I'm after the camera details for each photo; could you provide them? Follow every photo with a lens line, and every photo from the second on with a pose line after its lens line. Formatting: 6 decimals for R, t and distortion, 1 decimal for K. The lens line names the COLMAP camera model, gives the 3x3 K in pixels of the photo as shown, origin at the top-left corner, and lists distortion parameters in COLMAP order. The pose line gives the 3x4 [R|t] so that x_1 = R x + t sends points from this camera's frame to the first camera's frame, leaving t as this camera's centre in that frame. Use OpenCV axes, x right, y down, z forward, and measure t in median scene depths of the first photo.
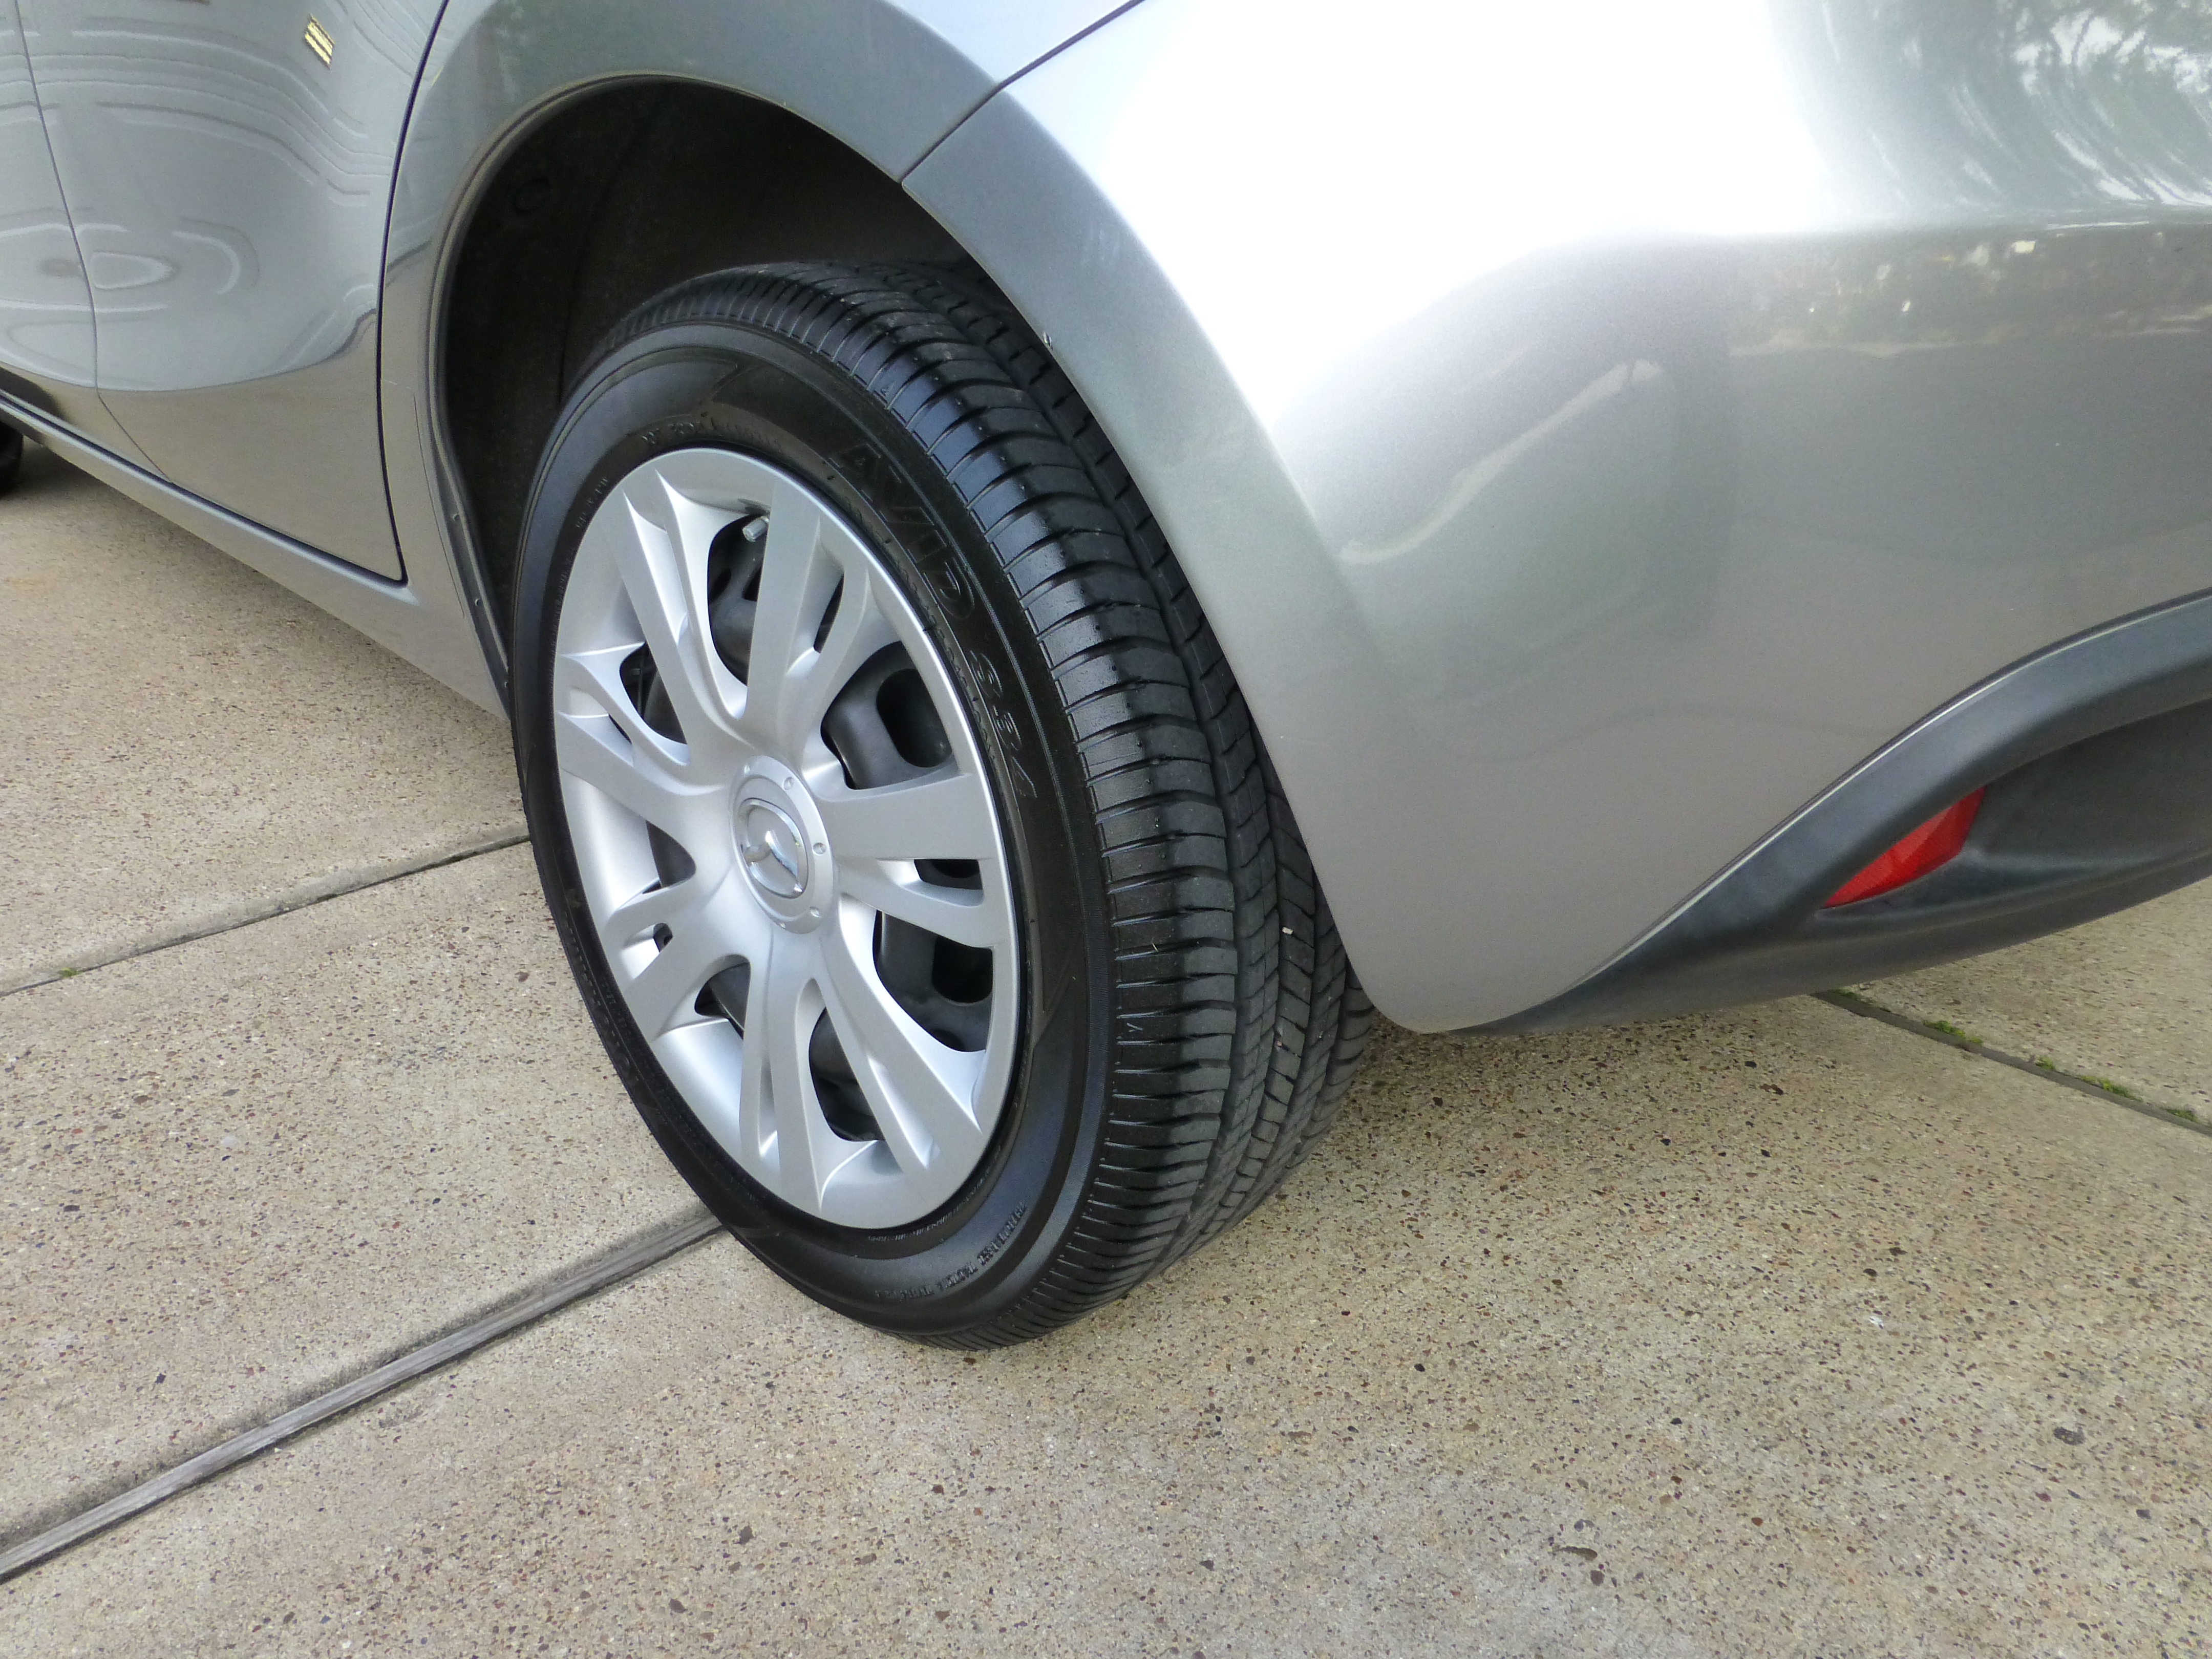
lens RADIAL K [[1642.8, 0, 1106.0], [0, 1642.8, 829.5], [0, 0, 1]] dist [-0.018823, -0.001562]
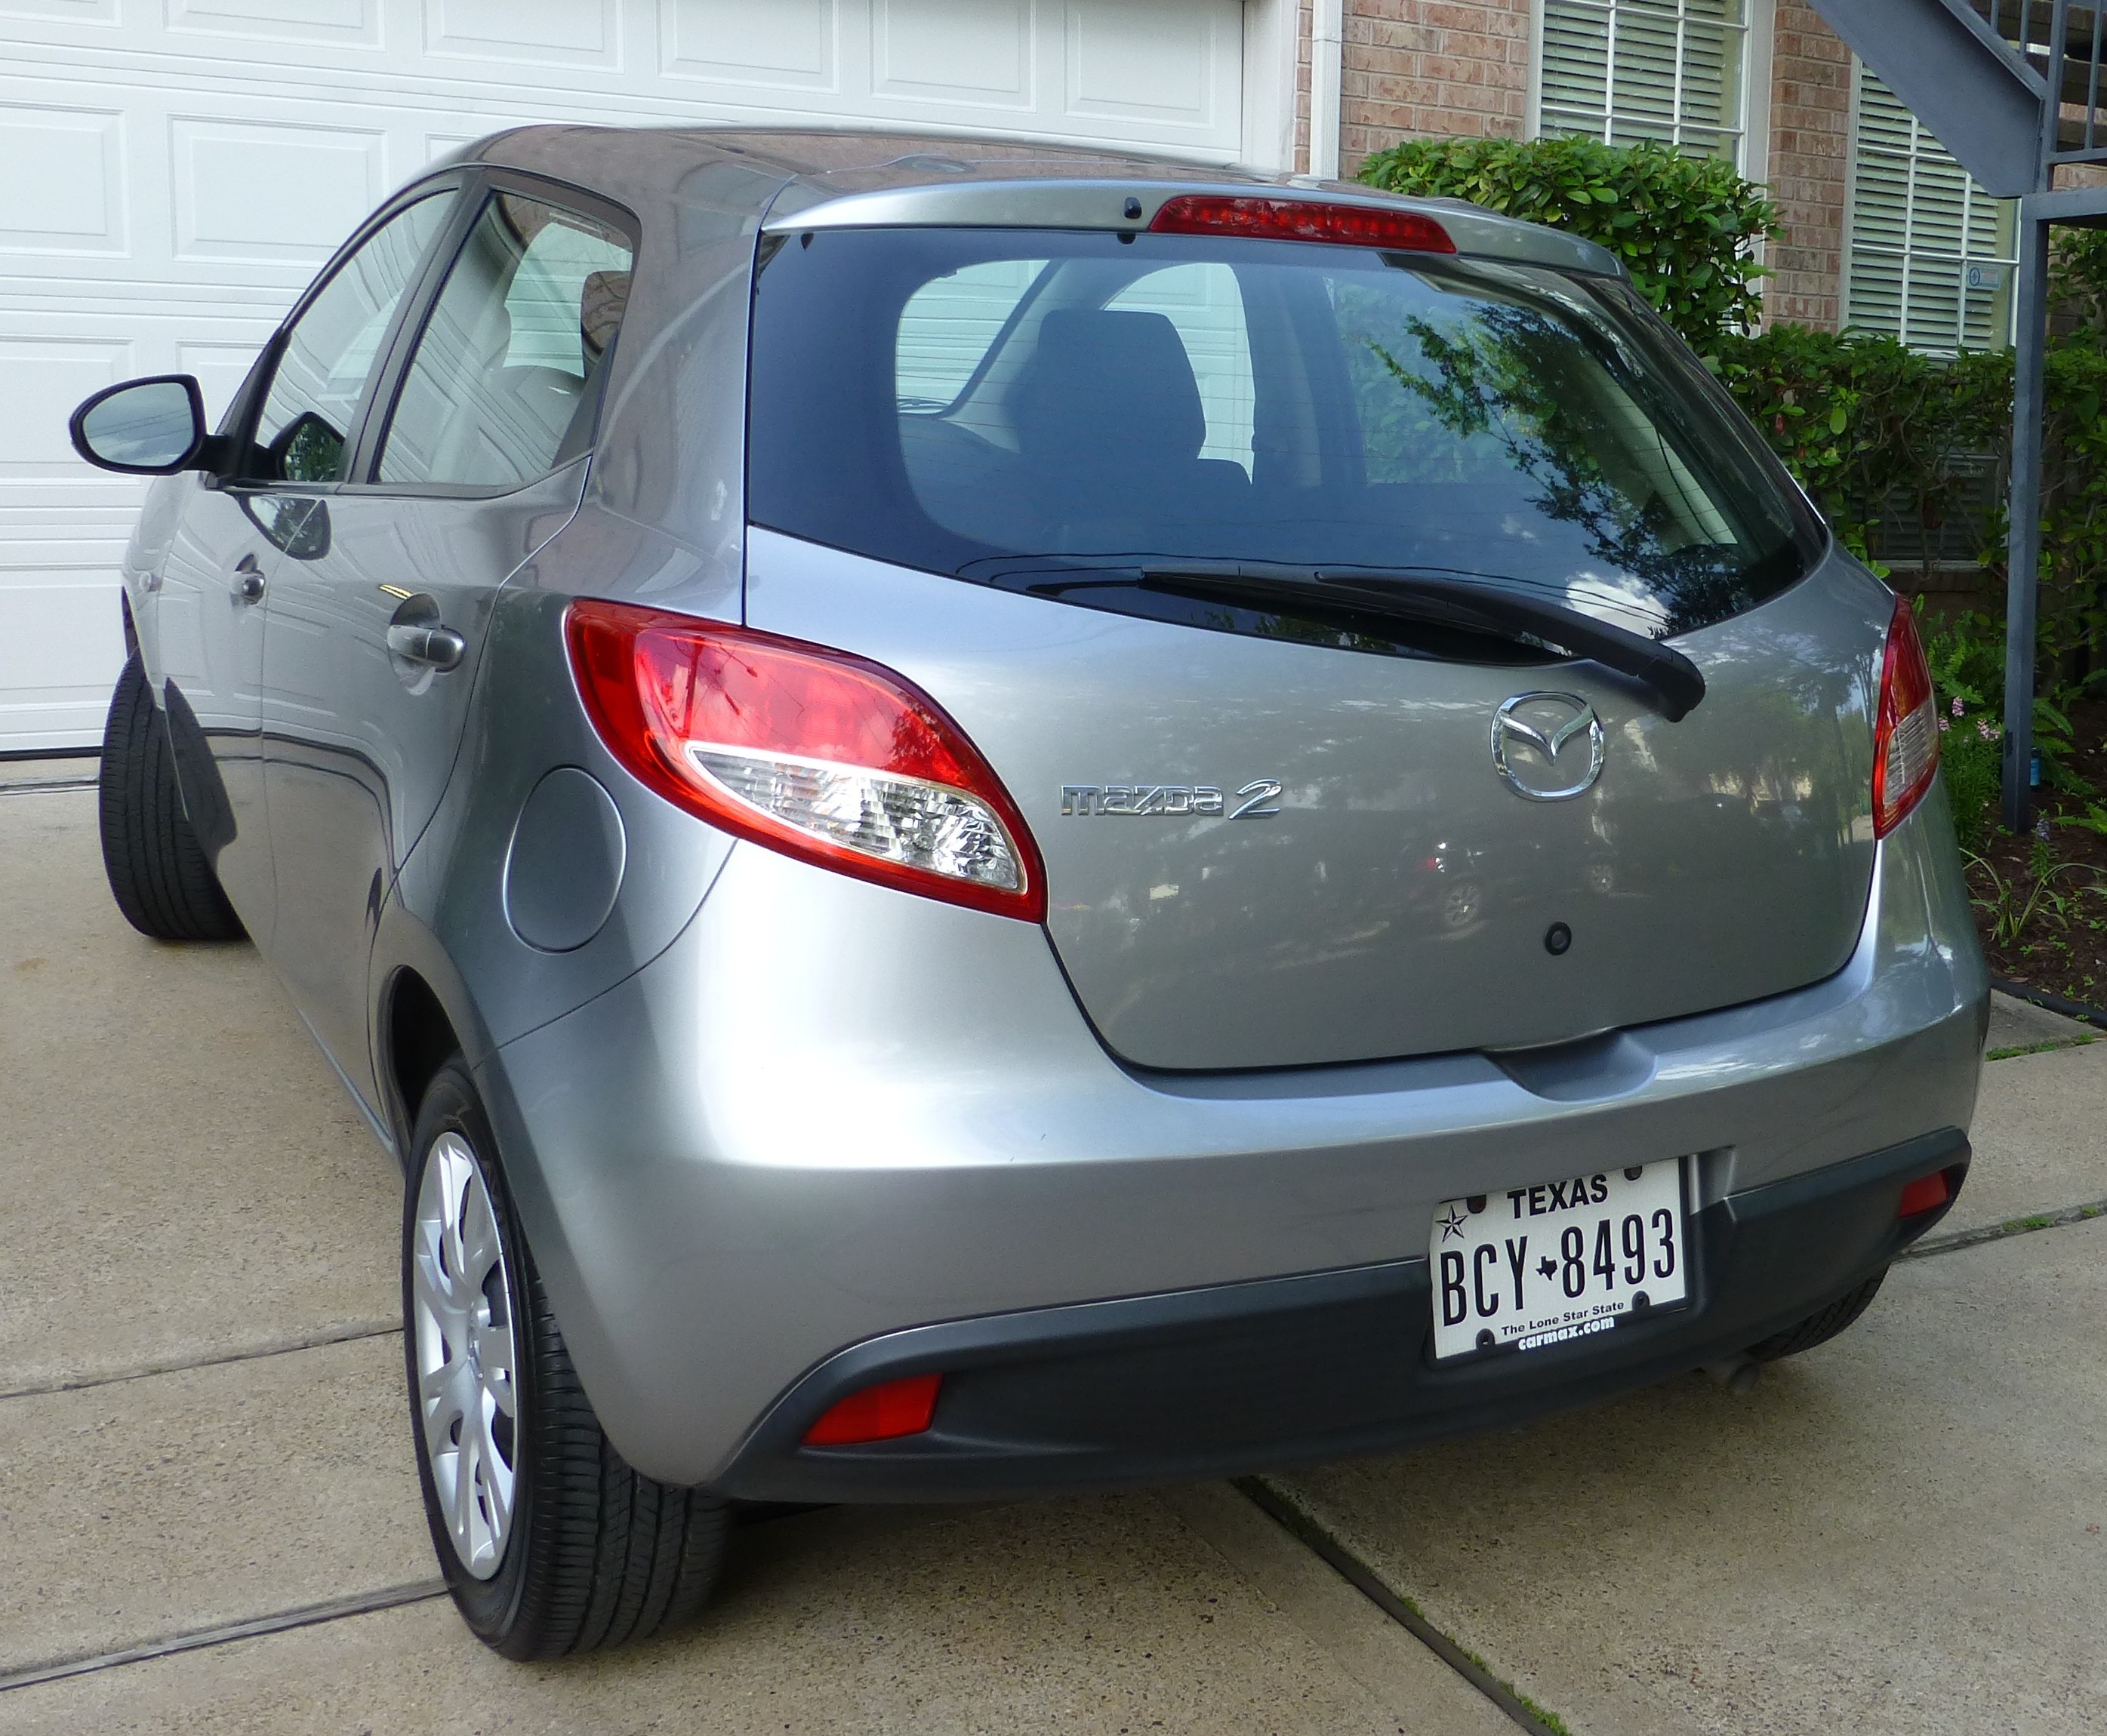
lens RADIAL K [[2512.4, 0, 1343.7], [0, 2512.4, 743.2], [0, 0, 1]] dist [-0.025047, -0.019173]
pose [[0.972385, 0.067448, -0.223423, 1.140275], [-0.115812, 0.970594, -0.211032, -0.147508], [0.202620, 0.231079, 0.951603, -1.376898]]
